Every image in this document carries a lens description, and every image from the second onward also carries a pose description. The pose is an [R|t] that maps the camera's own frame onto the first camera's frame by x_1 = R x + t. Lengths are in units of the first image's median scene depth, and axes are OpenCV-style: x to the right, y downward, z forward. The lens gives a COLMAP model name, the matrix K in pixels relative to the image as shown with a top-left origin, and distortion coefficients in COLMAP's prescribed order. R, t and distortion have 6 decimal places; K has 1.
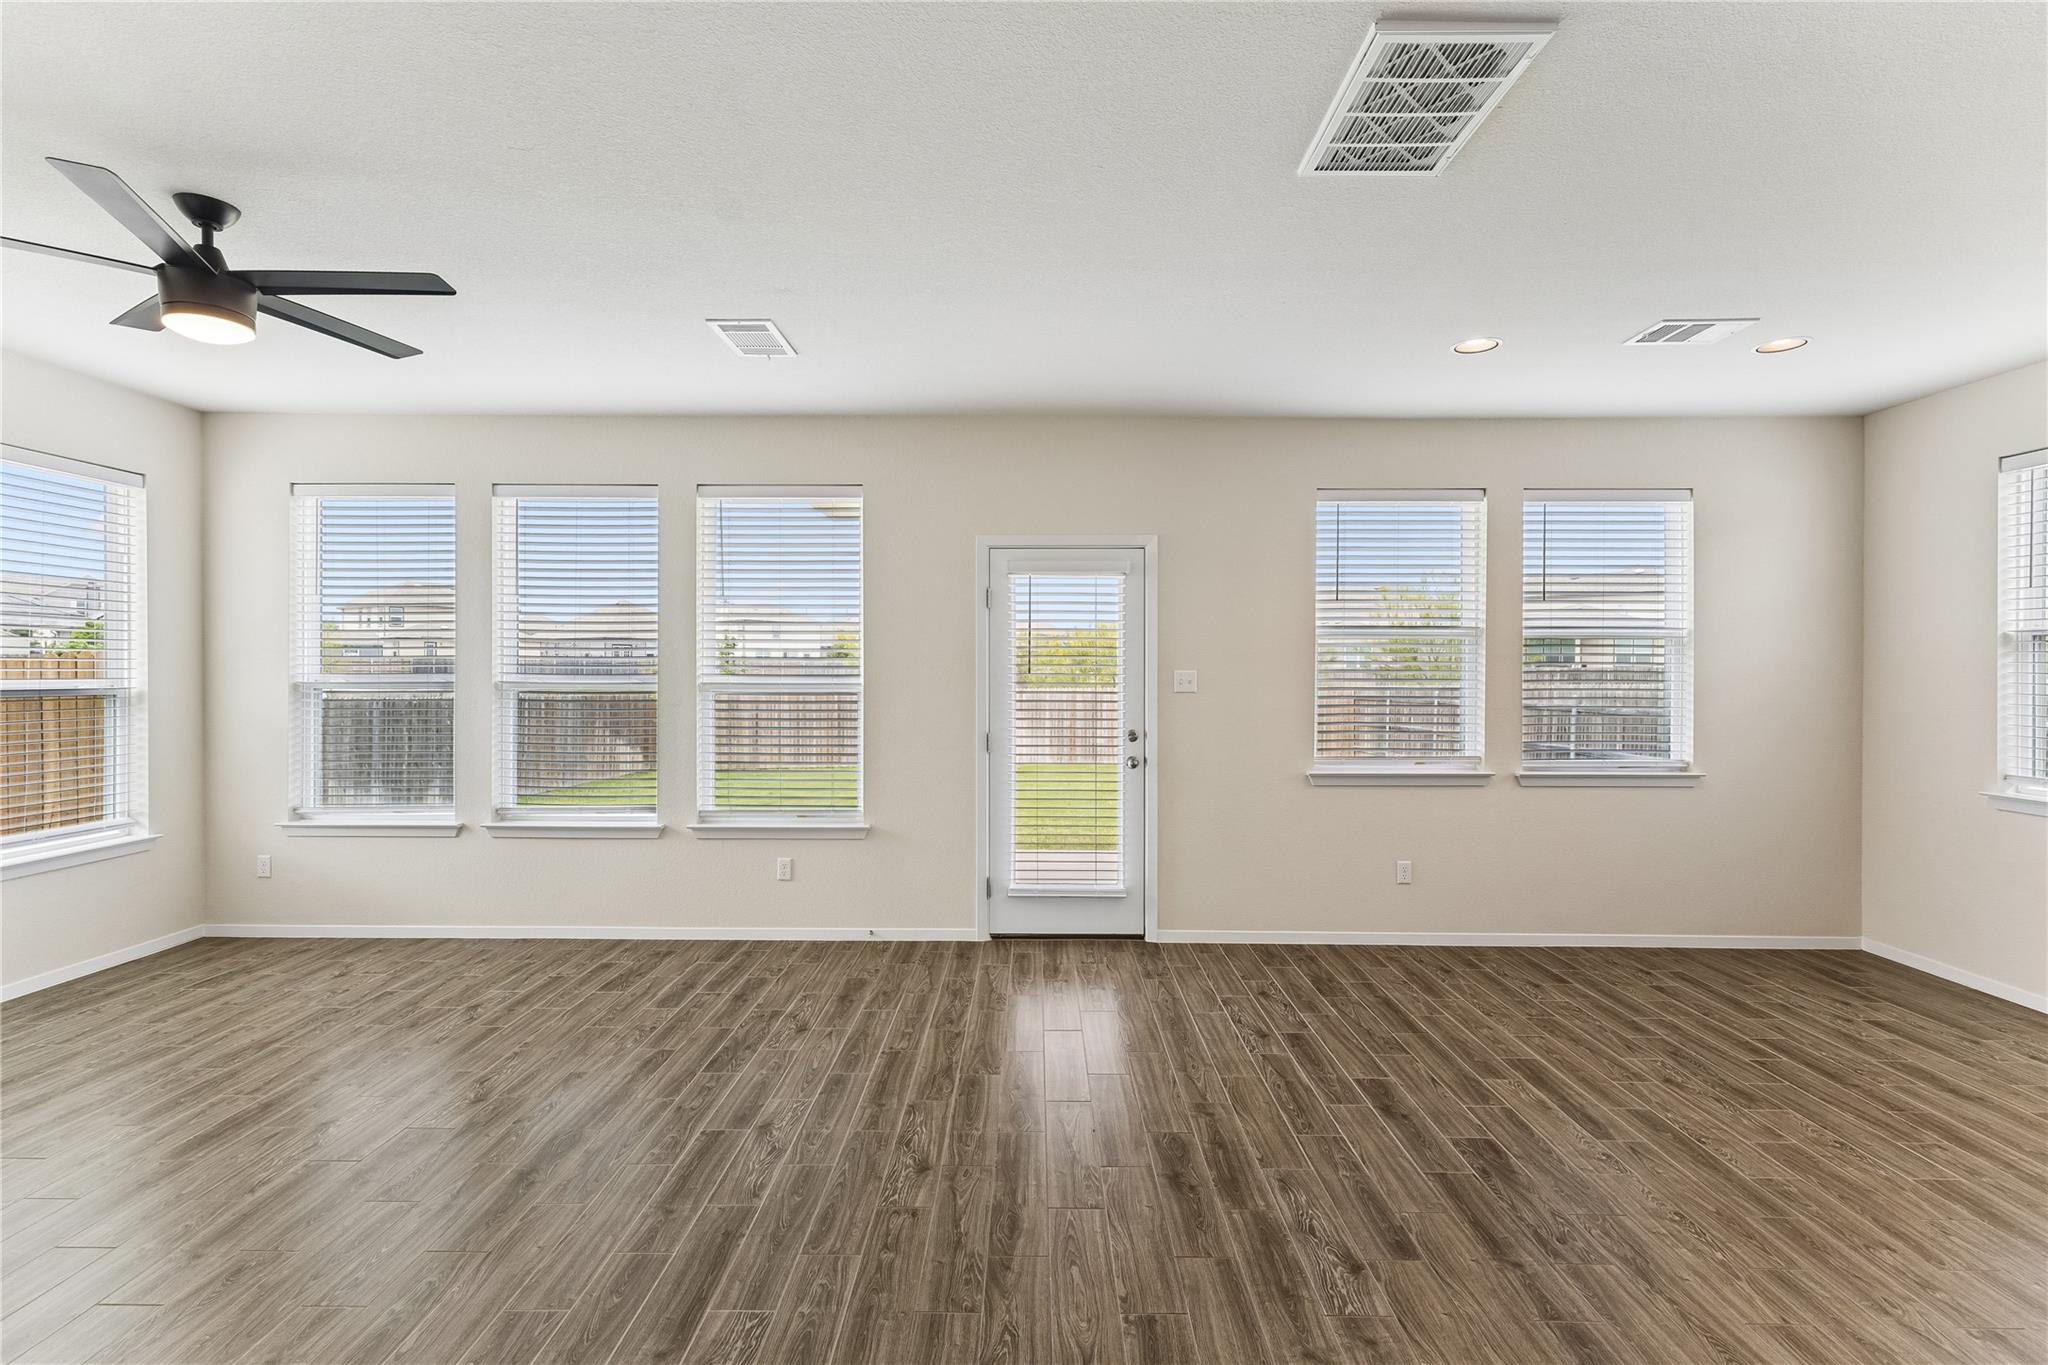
lens RADIAL K [[941.2, 0, 1030.0], [0, 941.2, 677.5], [0, 0, 1]] dist [0.009107, -0.002207]
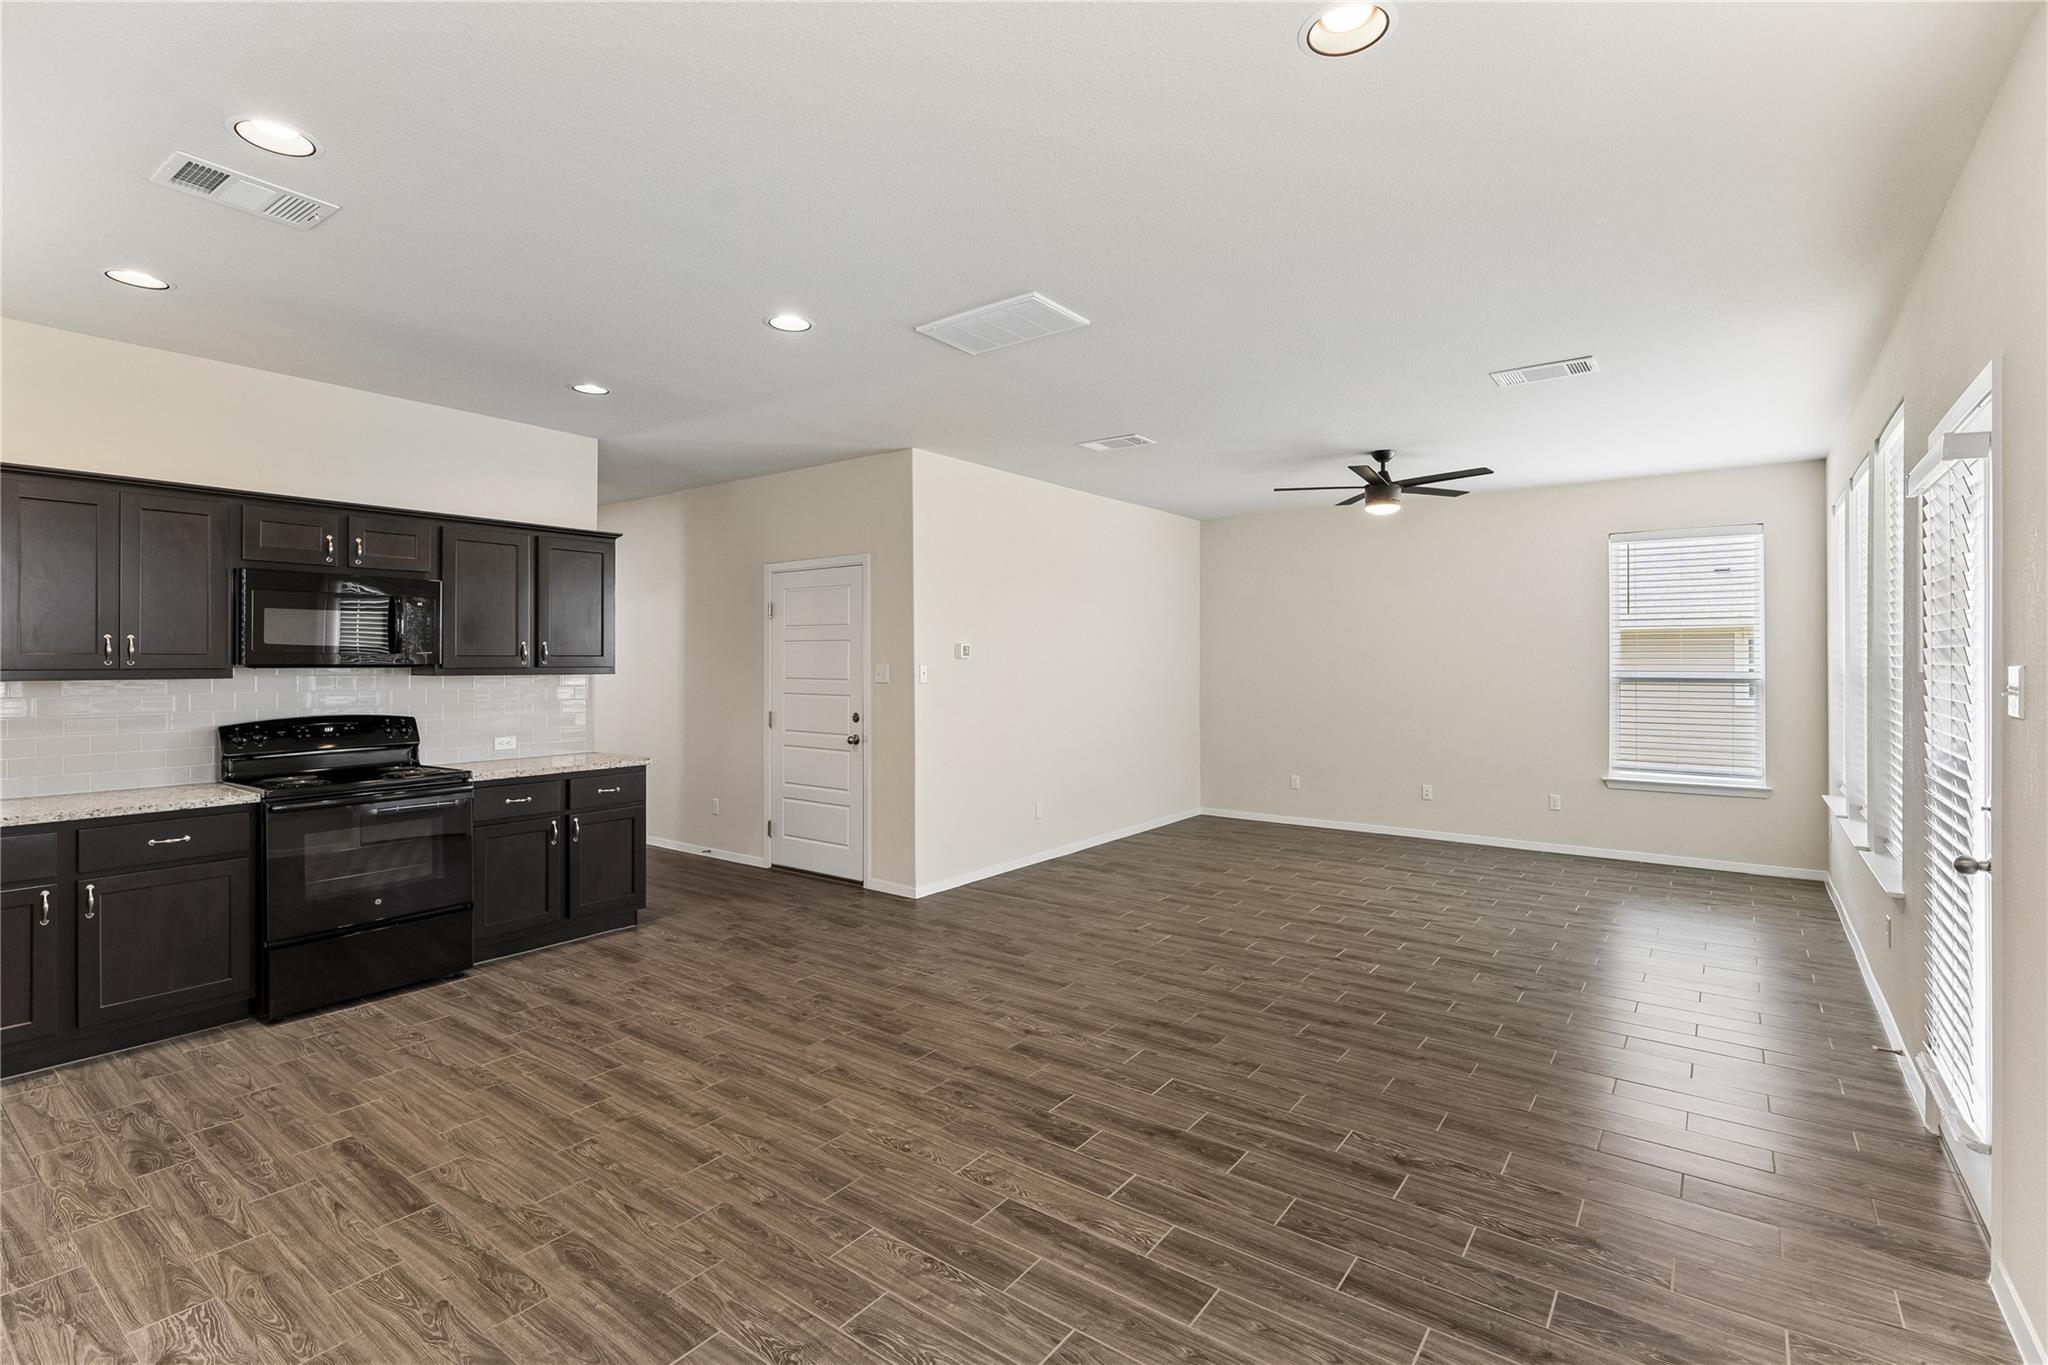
lens RADIAL K [[941.2, 0, 1019.4], [0, 941.2, 667.7], [0, 0, 1]] dist [0.009107, -0.002207]
pose [[-0.594447, 0.001188, -0.804134, 0.913952], [-0.009947, 0.999912, 0.008830, -0.007991], [0.804073, 0.013248, -0.594383, 1.072462]]
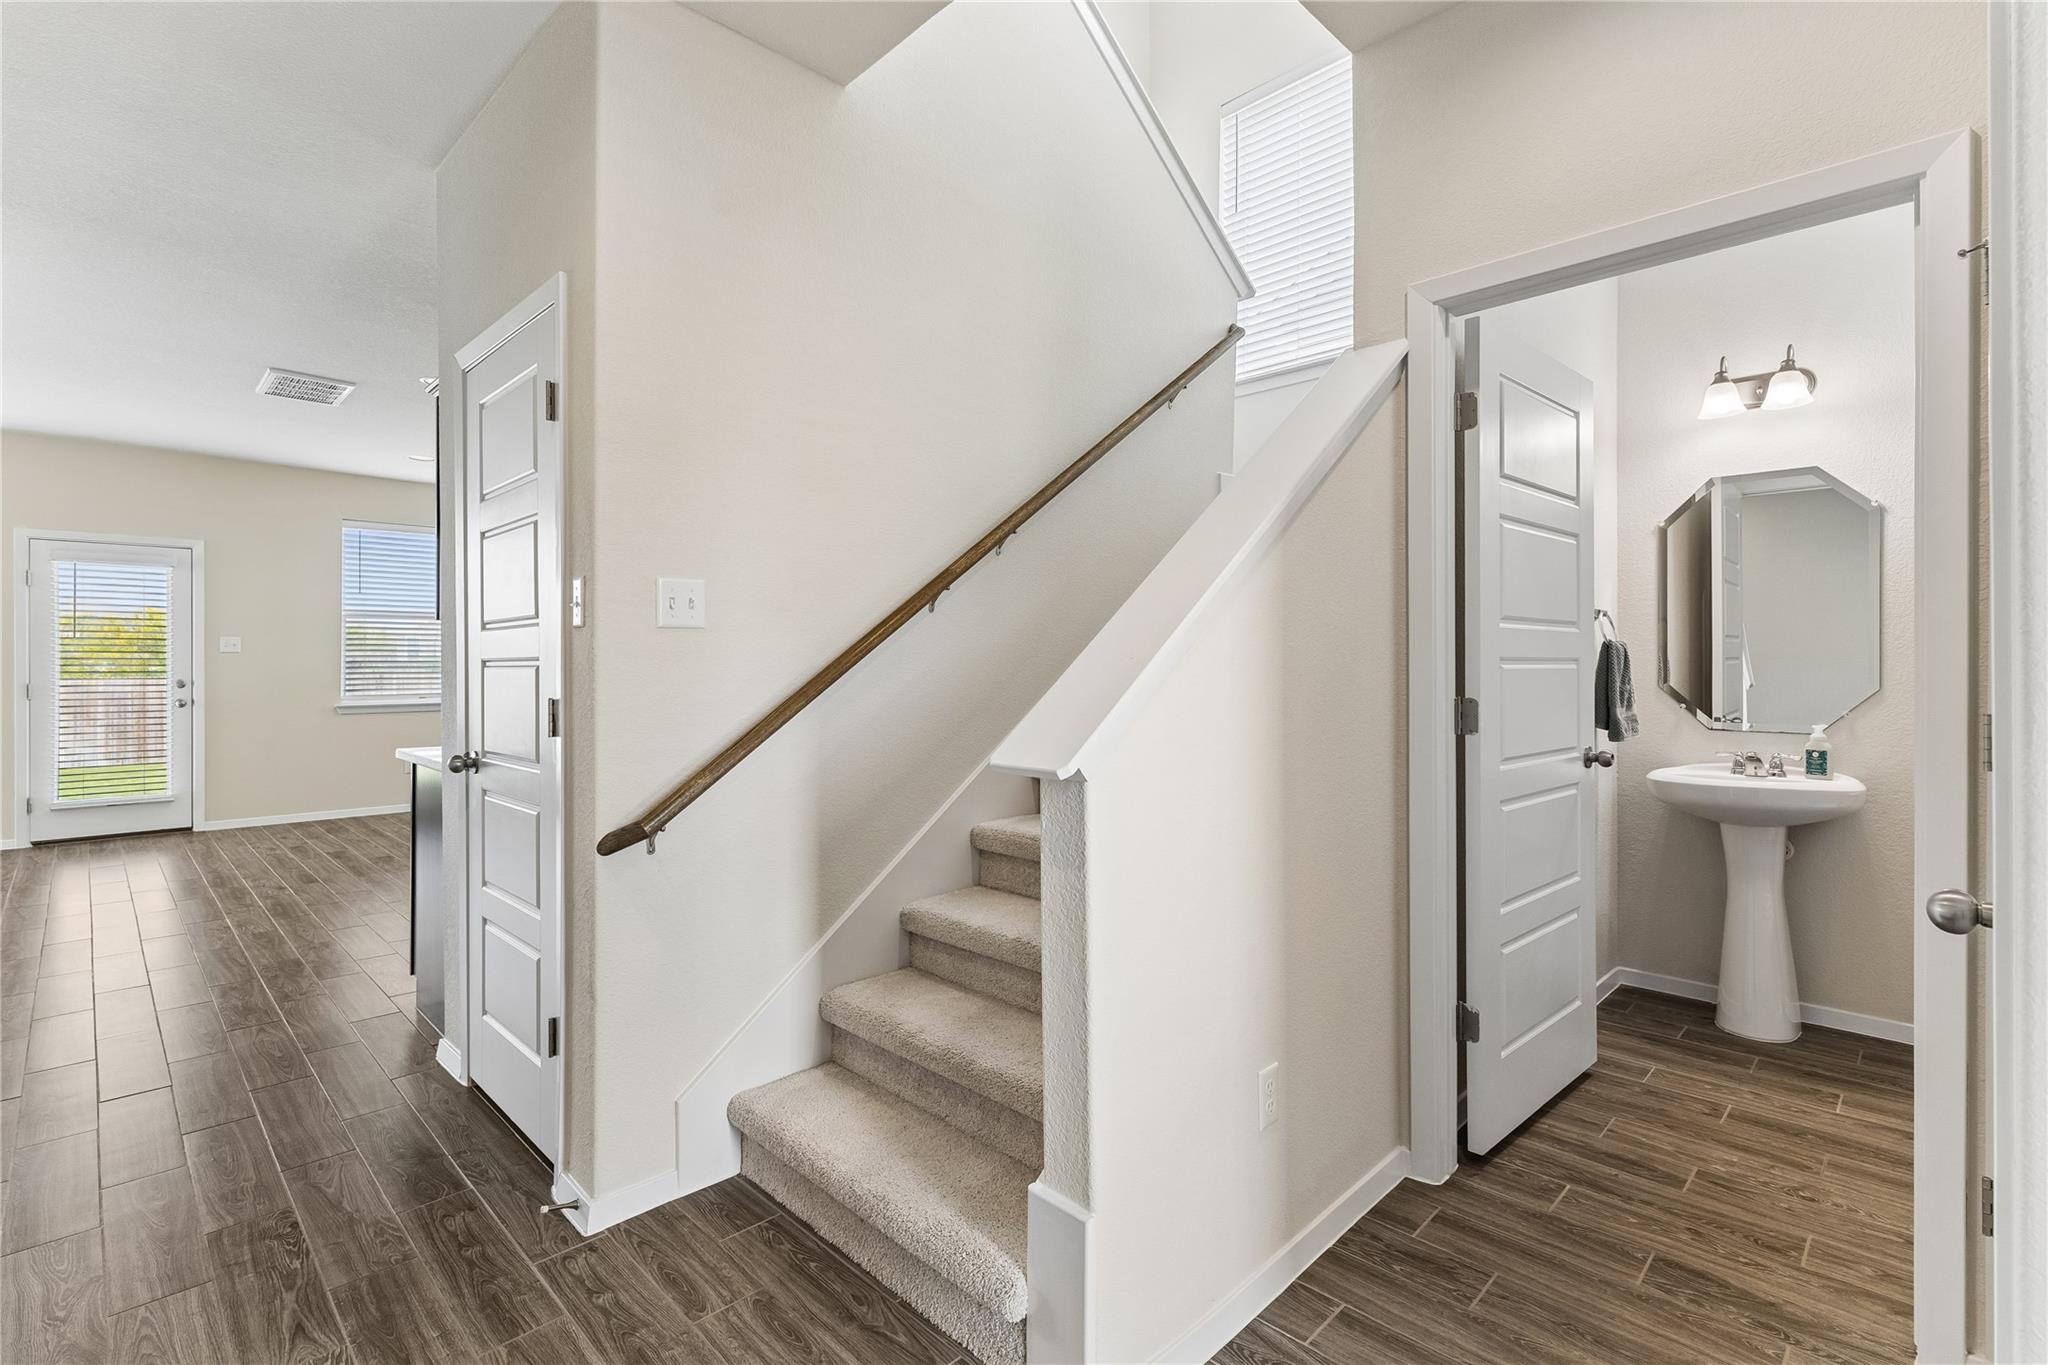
lens RADIAL K [[941.2, 0, 1013.6], [0, 941.2, 660.4], [0, 0, 1]] dist [0.009107, -0.002207]
pose [[0.702754, -0.000635, 0.711433, -0.024779], [0.014551, 0.999803, -0.013481, 0.077026], [-0.711284, 0.019826, 0.702625, -1.022458]]
